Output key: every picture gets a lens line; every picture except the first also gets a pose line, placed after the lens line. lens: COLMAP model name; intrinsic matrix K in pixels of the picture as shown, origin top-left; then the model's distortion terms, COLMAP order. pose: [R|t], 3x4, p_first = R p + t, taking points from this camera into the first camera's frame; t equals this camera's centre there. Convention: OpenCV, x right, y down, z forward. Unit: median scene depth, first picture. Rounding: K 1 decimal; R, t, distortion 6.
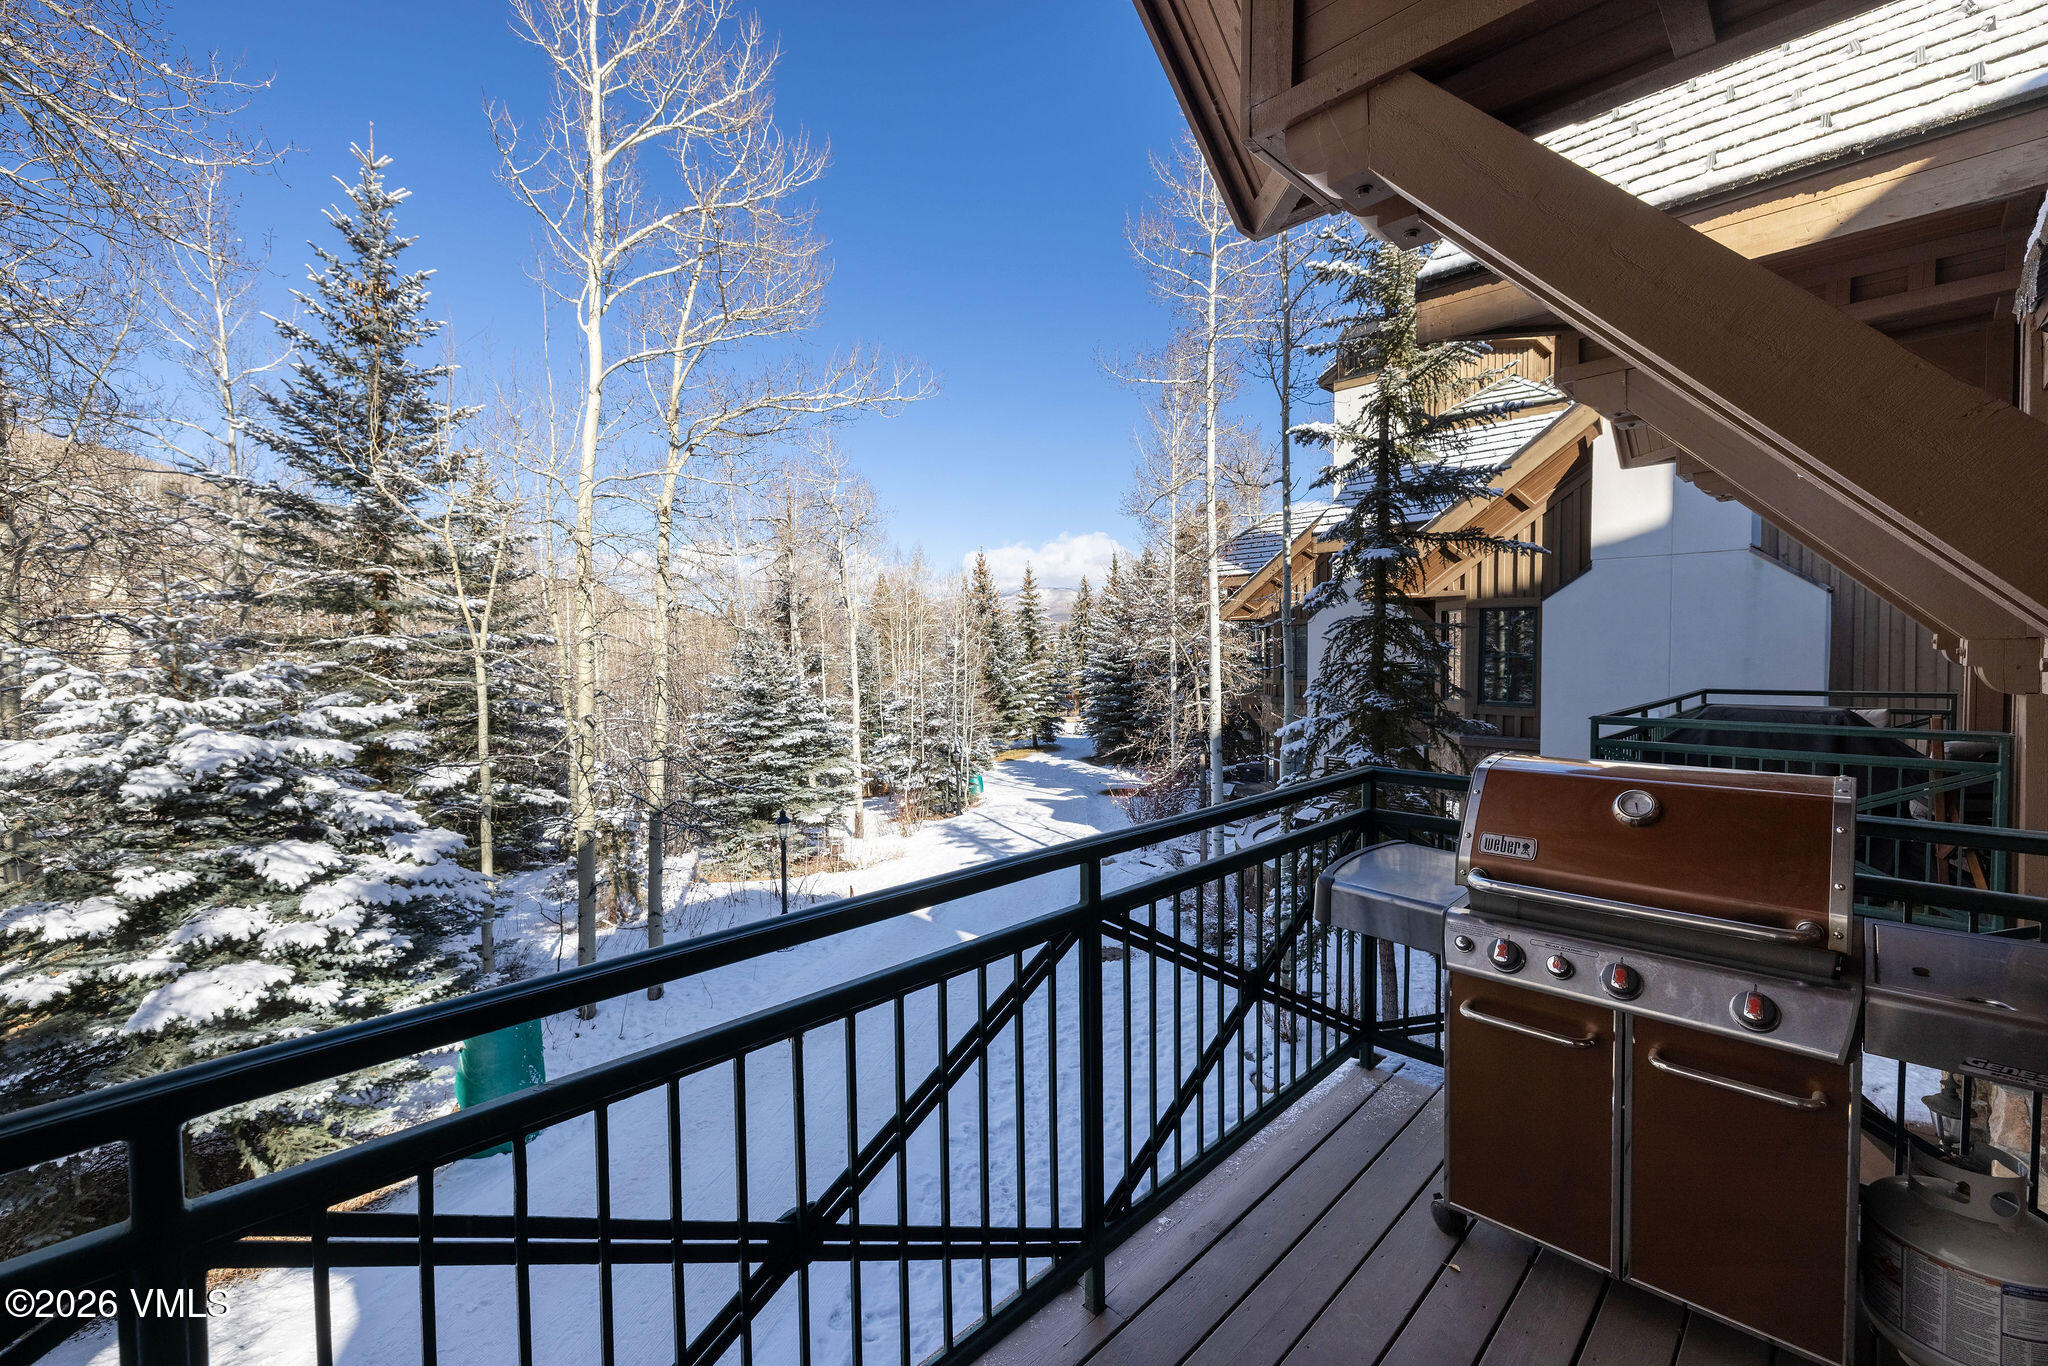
lens RADIAL K [[876.2, 0, 1026.2], [0, 876.2, 674.1], [0, 0, 1]] dist [0.000165, 0.000094]
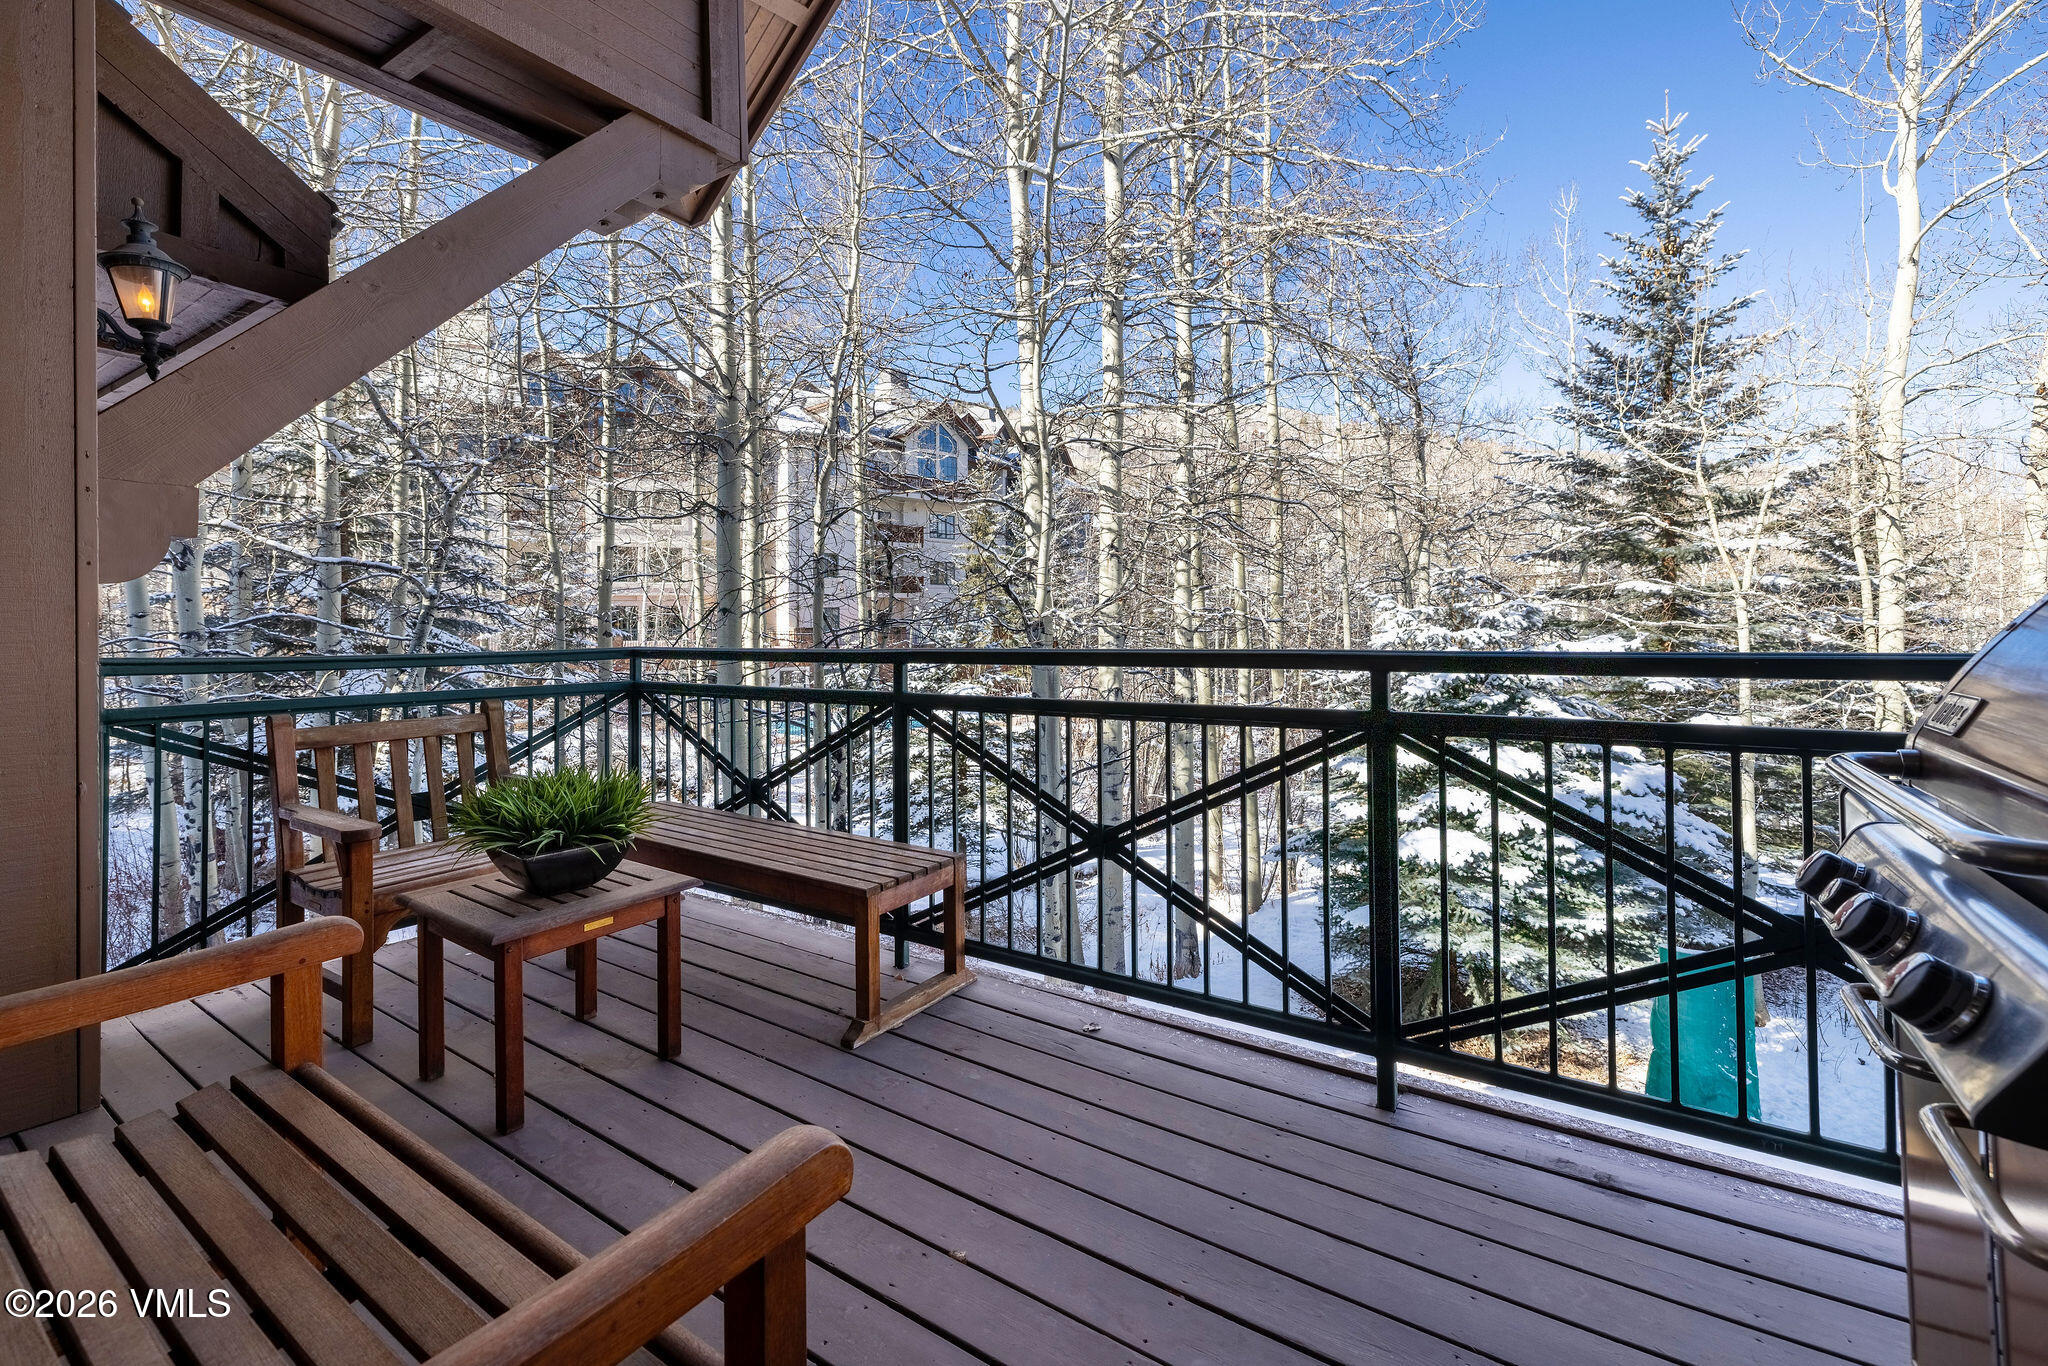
lens RADIAL K [[880.8, 0, 988.0], [0, 880.8, 616.4], [0, 0, 1]] dist [-0.000301, -0.000505]
pose [[0.166700, -0.005801, -0.985991, 0.144842], [-0.023717, 0.999670, -0.009891, 0.023872], [0.985722, 0.025034, 0.166507, 0.050328]]
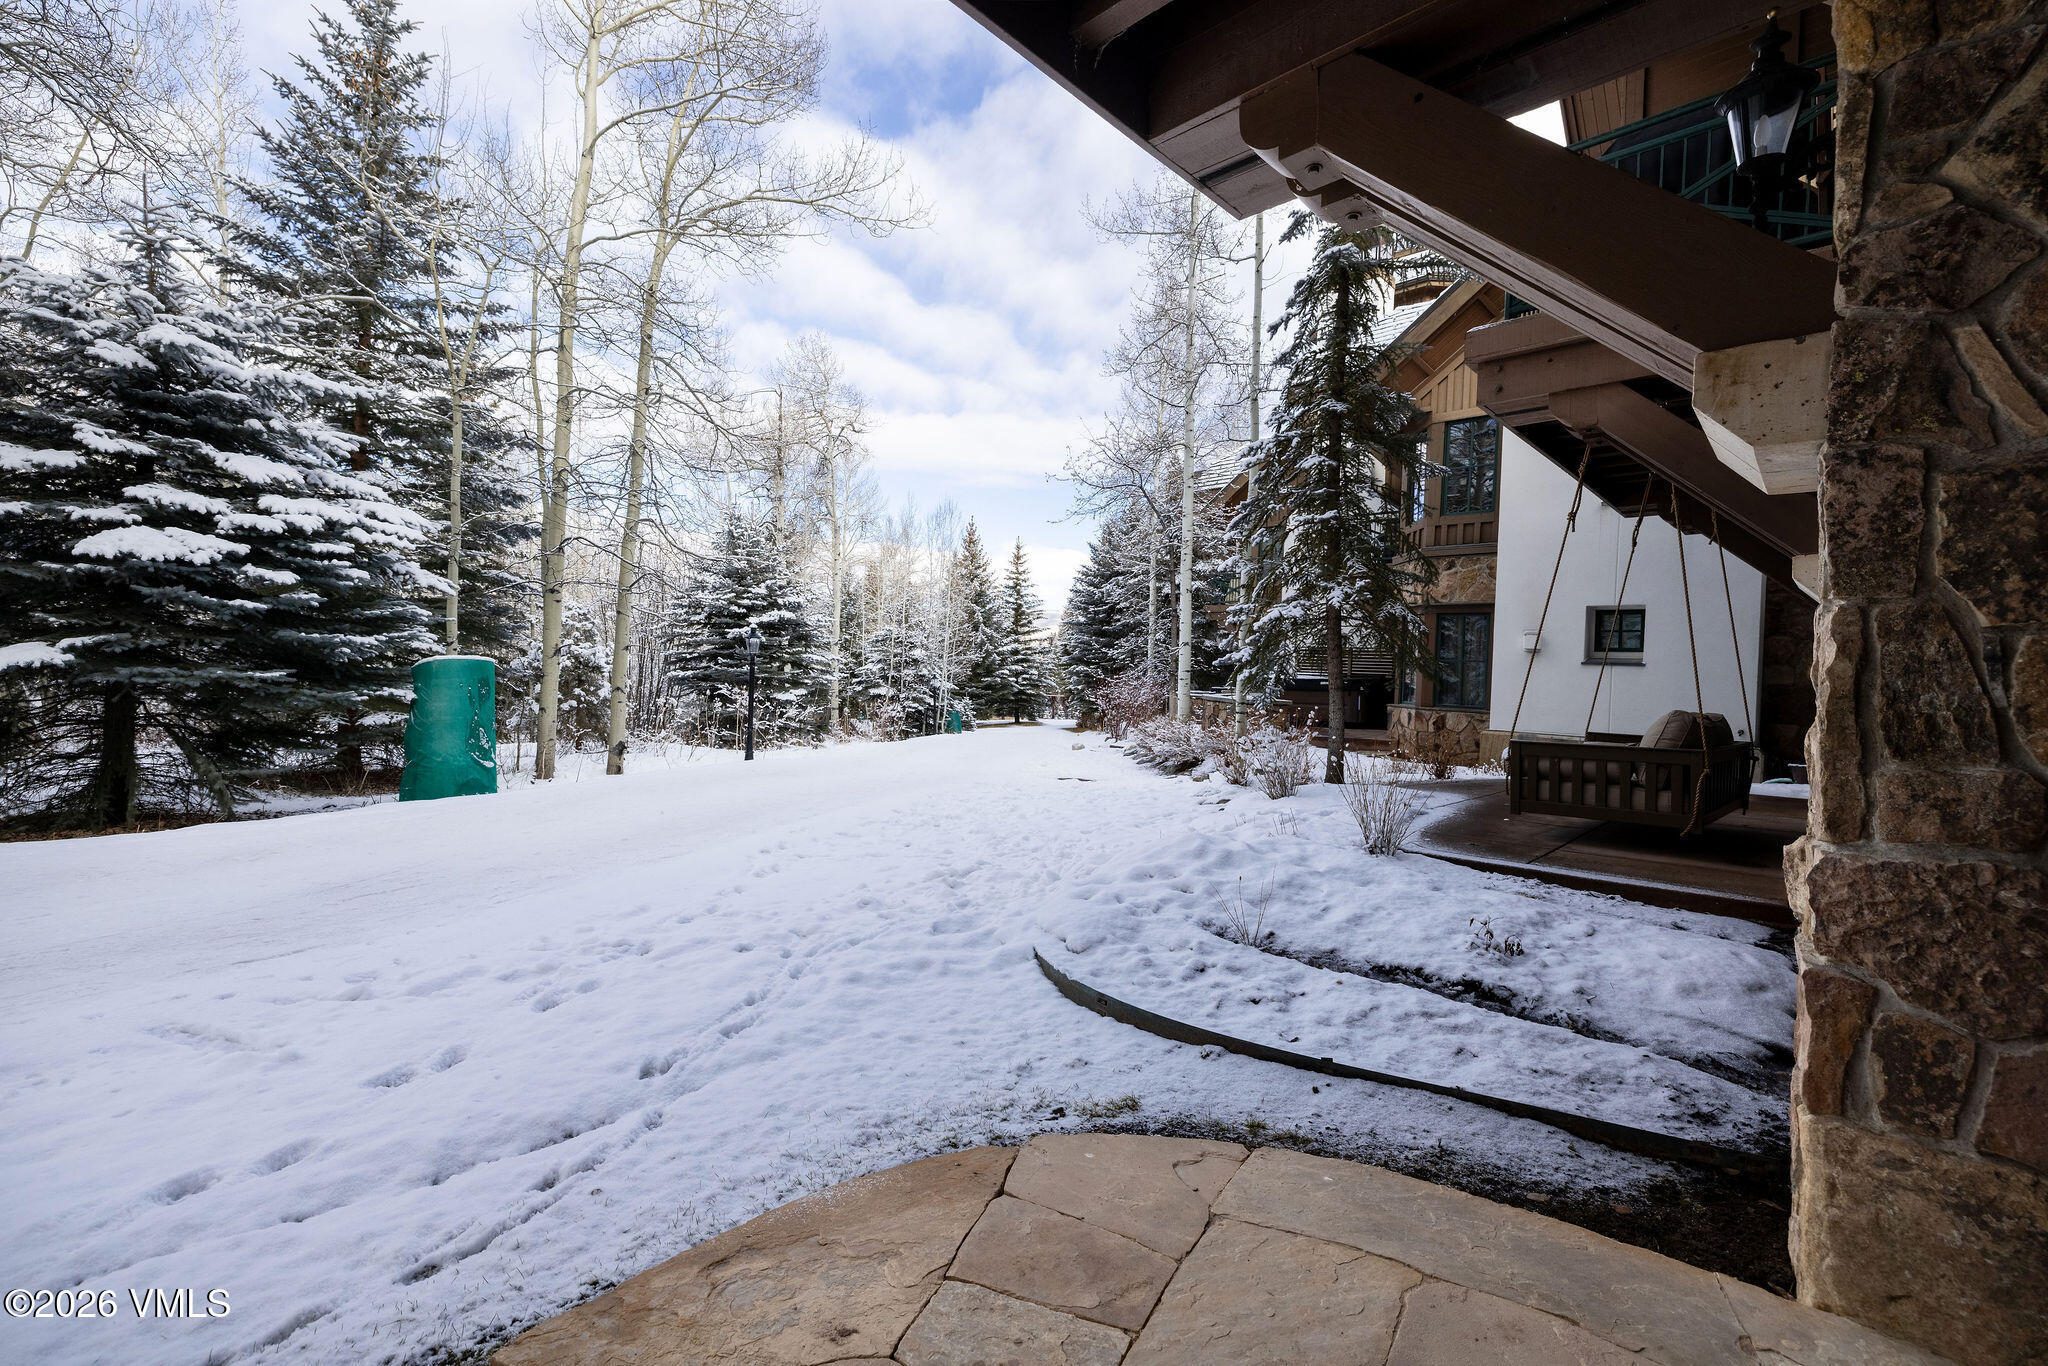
lens RADIAL K [[876.2, 0, 1026.2], [0, 876.2, 674.1], [0, 0, 1]] dist [0.000165, 0.000094]
pose [[0.998804, 0.047376, 0.012092, 0.030214], [-0.047140, 0.998706, -0.019074, 0.255035], [-0.012980, 0.018481, 0.999745, -0.010677]]
